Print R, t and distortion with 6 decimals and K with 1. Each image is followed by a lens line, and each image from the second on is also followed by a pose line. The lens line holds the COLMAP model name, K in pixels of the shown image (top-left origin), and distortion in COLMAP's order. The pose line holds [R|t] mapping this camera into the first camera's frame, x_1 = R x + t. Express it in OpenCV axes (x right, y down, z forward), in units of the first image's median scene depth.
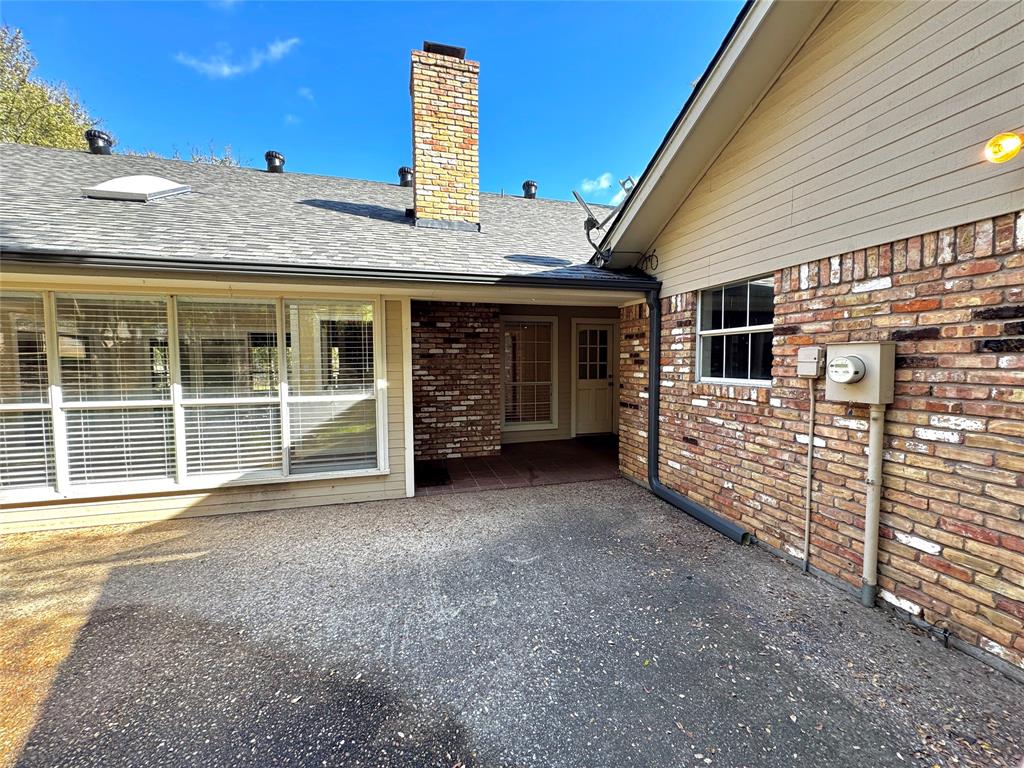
lens RADIAL K [[409.2, 0, 512.4], [0, 409.2, 383.8], [0, 0, 1]] dist [-0.008109, 0.000239]
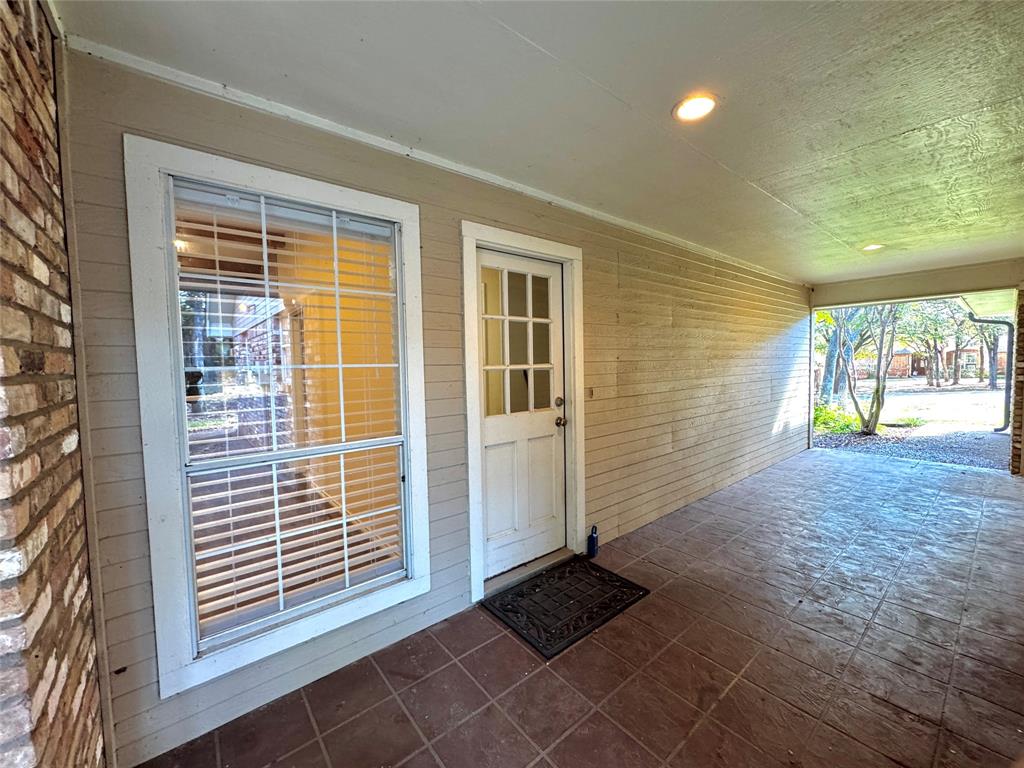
lens RADIAL K [[409.2, 0, 513.0], [0, 409.2, 385.3], [0, 0, 1]] dist [-0.008109, 0.000239]
pose [[0.910391, -0.035749, 0.412202, 0.047086], [0.034328, 0.999352, 0.010854, -0.039017], [-0.412323, 0.004268, 0.911028, 0.681728]]
